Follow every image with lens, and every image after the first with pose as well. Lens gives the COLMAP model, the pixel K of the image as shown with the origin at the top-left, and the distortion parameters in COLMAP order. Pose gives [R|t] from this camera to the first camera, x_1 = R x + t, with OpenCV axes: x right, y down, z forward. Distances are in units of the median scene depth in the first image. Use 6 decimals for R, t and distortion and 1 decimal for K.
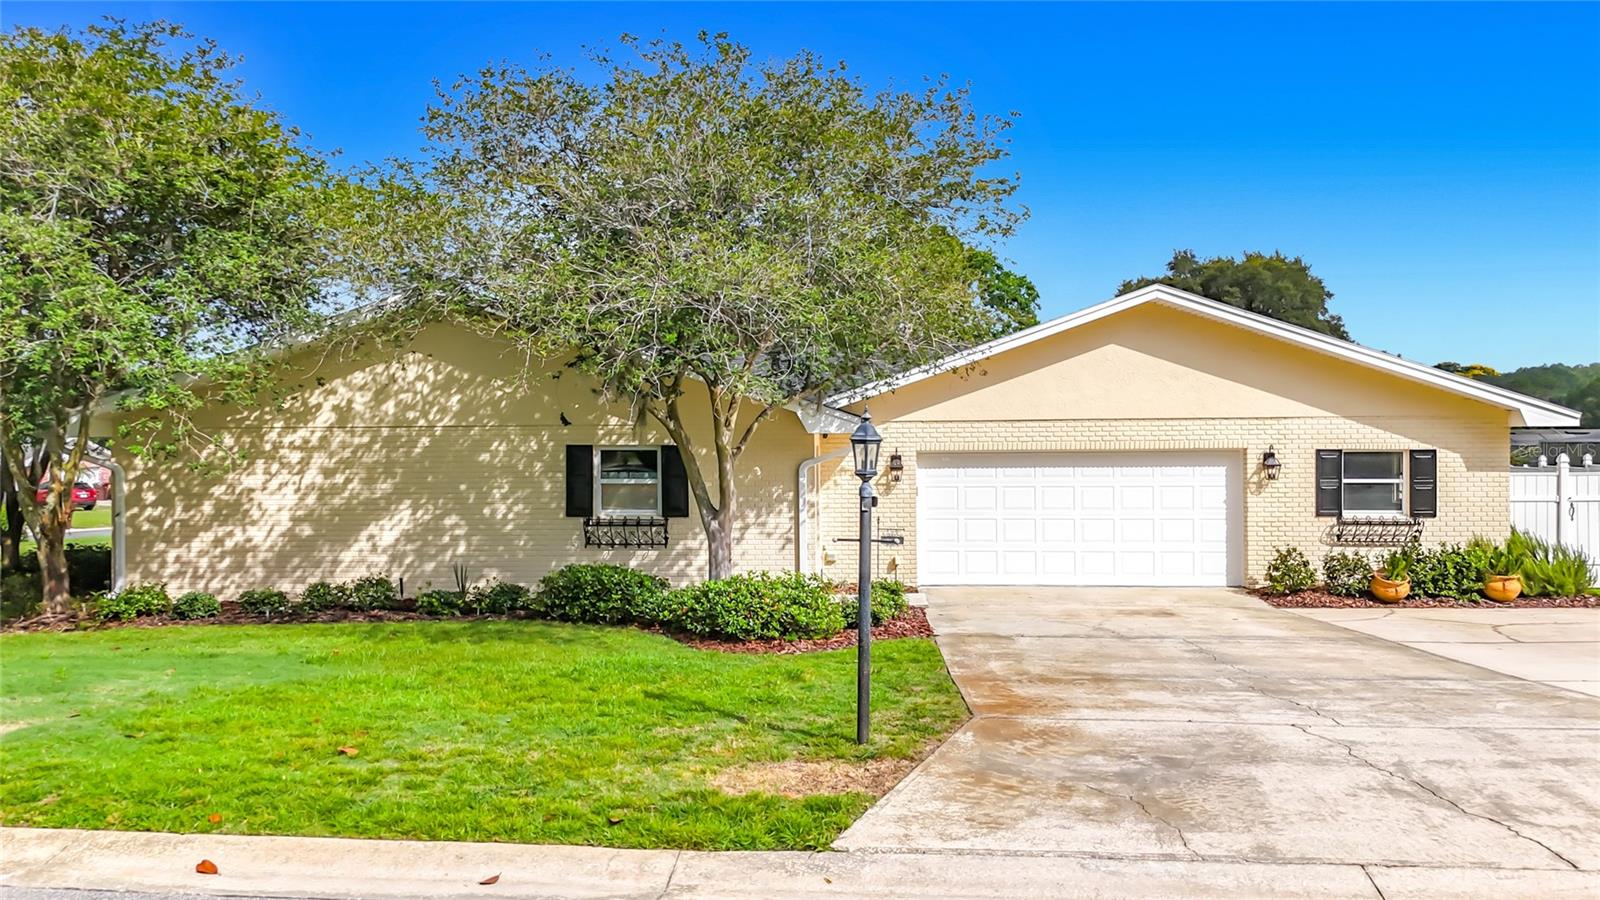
lens RADIAL K [[1215.5, 0, 800.0], [0, 1215.5, 450.0], [0, 0, 1]] dist [0.058218, -0.078975]
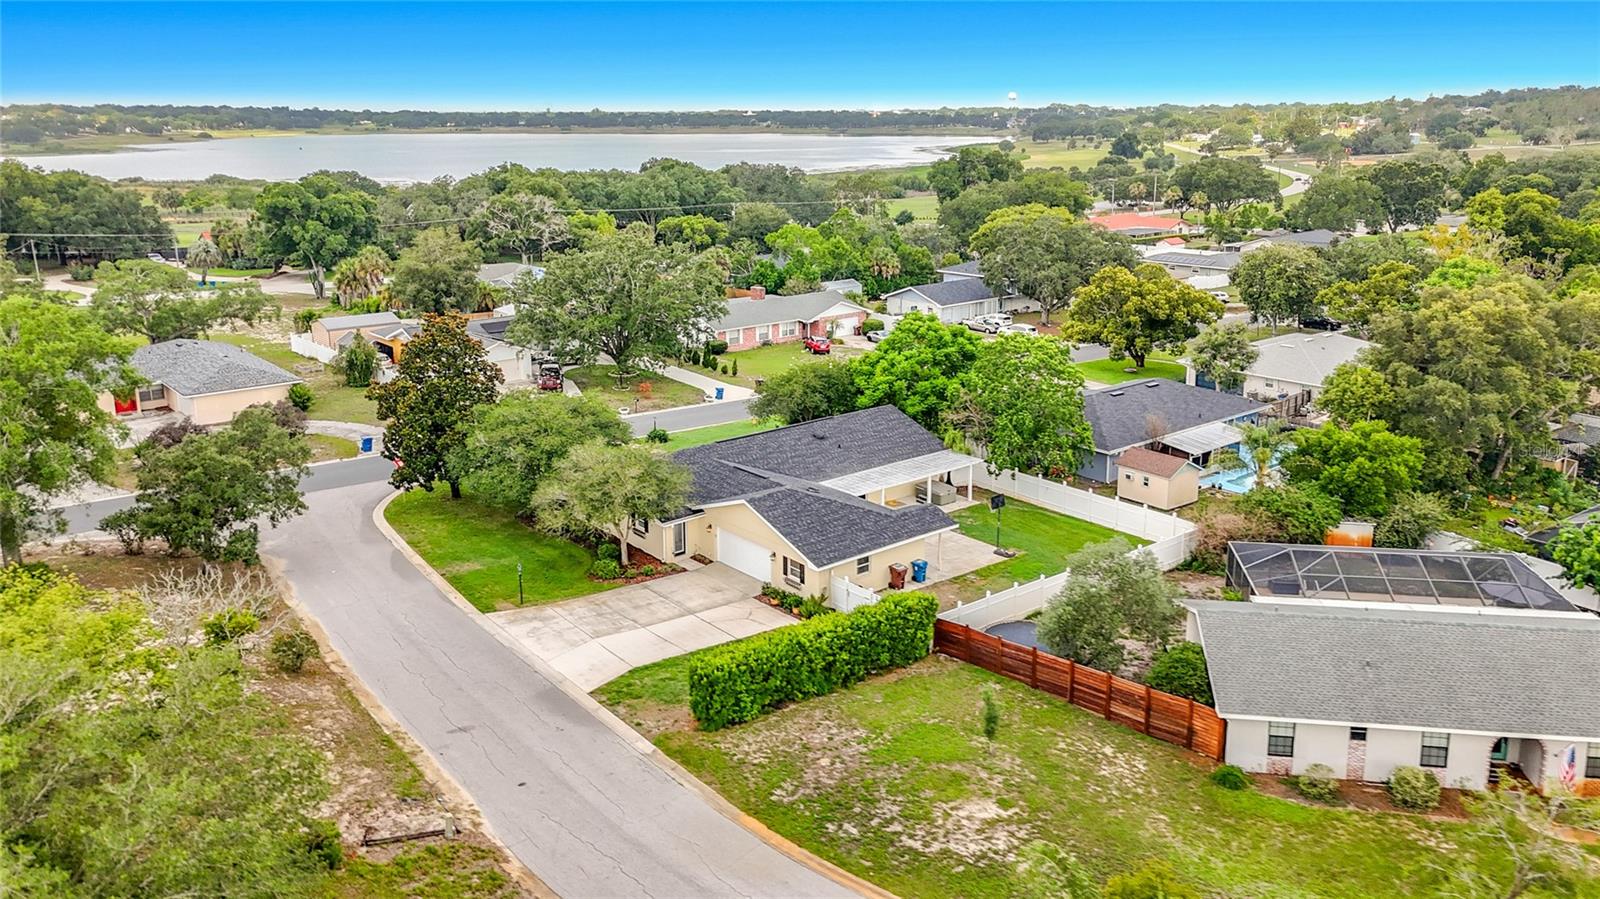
lens RADIAL K [[1215.5, 0, 800.0], [0, 1215.5, 449.5], [0, 0, 1]] dist [0.058218, -0.078975]
pose [[0.698910, 0.204904, -0.685230, 2.812081], [-0.012726, 0.961493, 0.274535, -1.255760], [0.715097, -0.183155, 0.674604, -1.221160]]
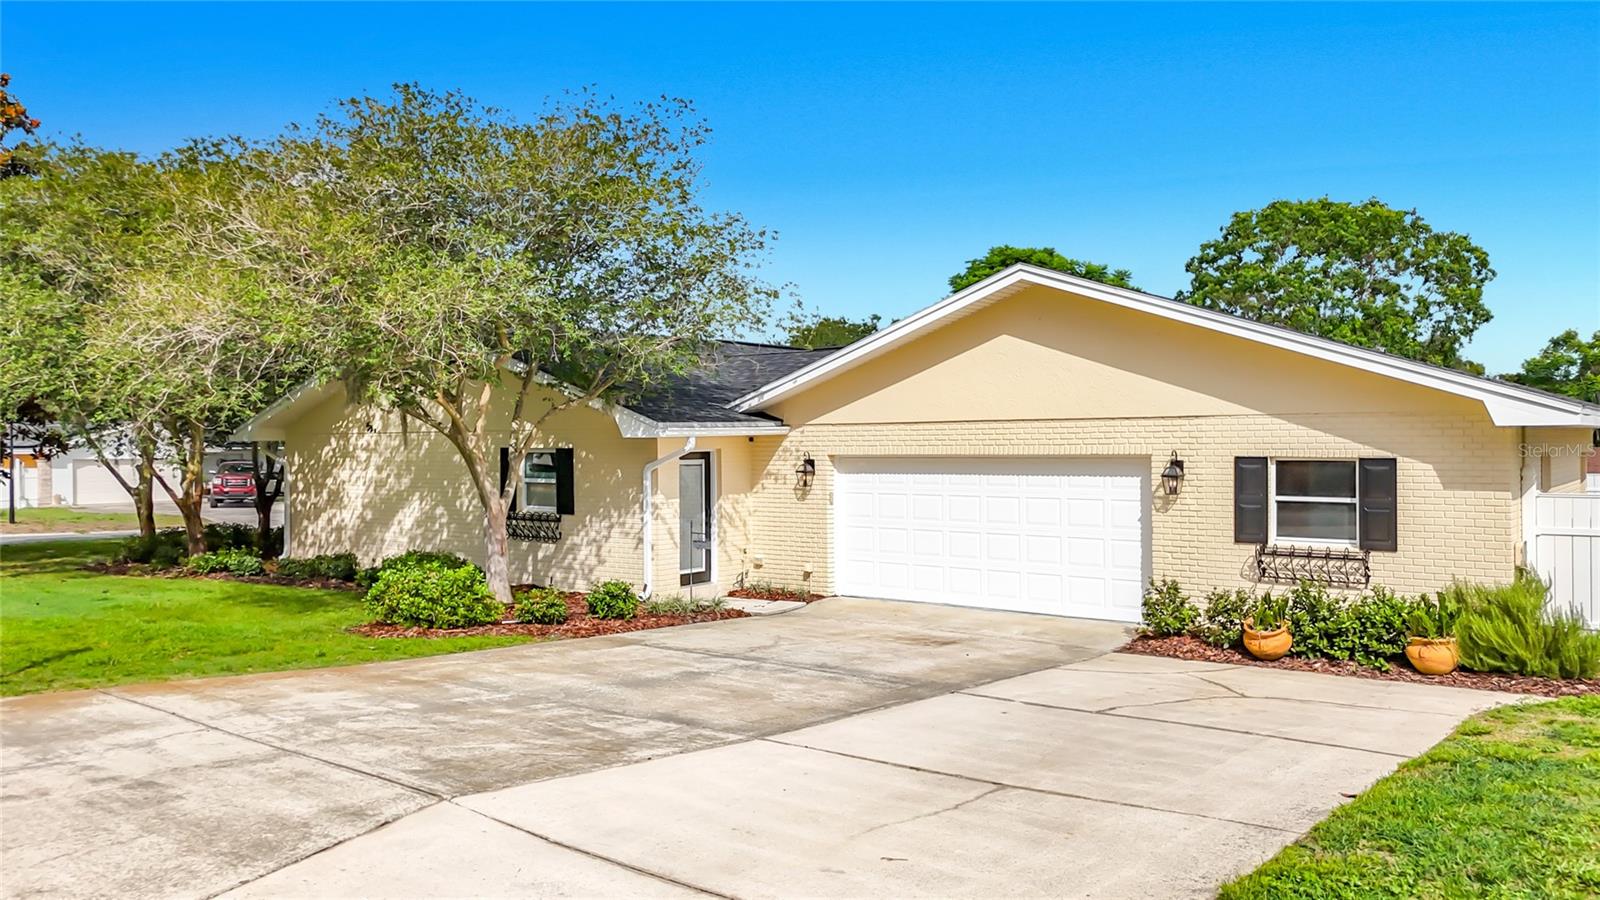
lens RADIAL K [[1175.9, 0, 800.0], [0, 1175.9, 450.0], [0, 0, 1]] dist [0.007967, 0.002859]
pose [[0.832787, 0.004477, -0.553576, 0.637260], [-0.005588, 0.999984, -0.000319, -0.003147], [0.553565, 0.003359, 0.832799, 0.232988]]
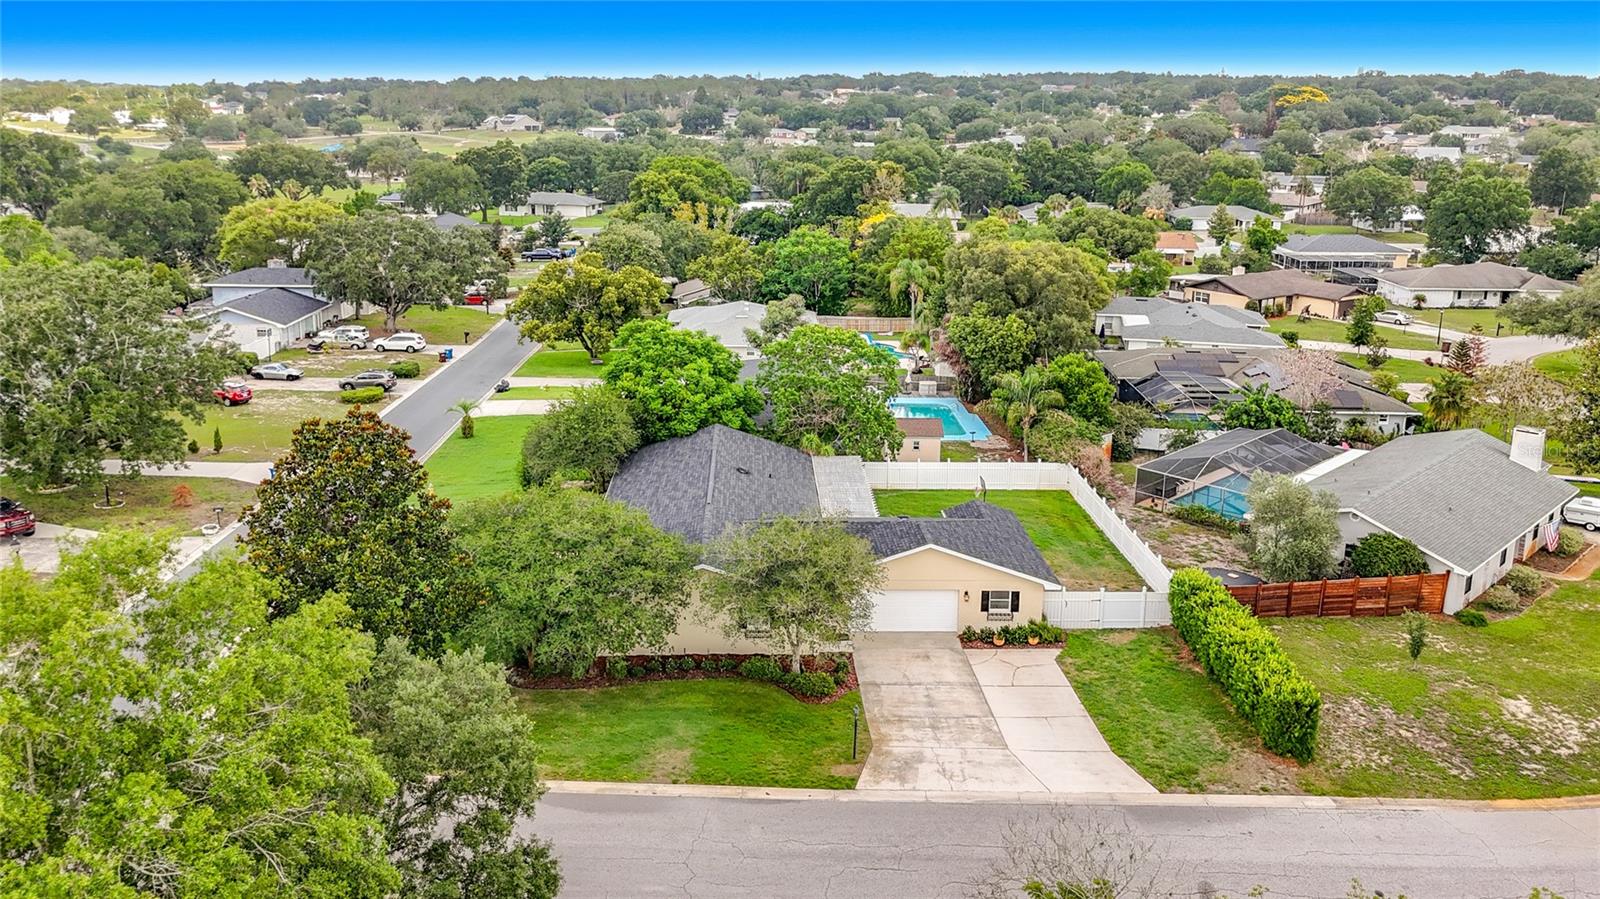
lens RADIAL K [[1189.6, 0, 800.0], [0, 1189.6, 449.5], [0, 0, 1]] dist [0.069821, -0.046141]
pose [[0.994505, -0.016903, 0.103311, -0.335259], [-0.012449, 0.960778, 0.277038, -1.197101], [-0.103942, -0.276802, 0.955289, -1.735799]]
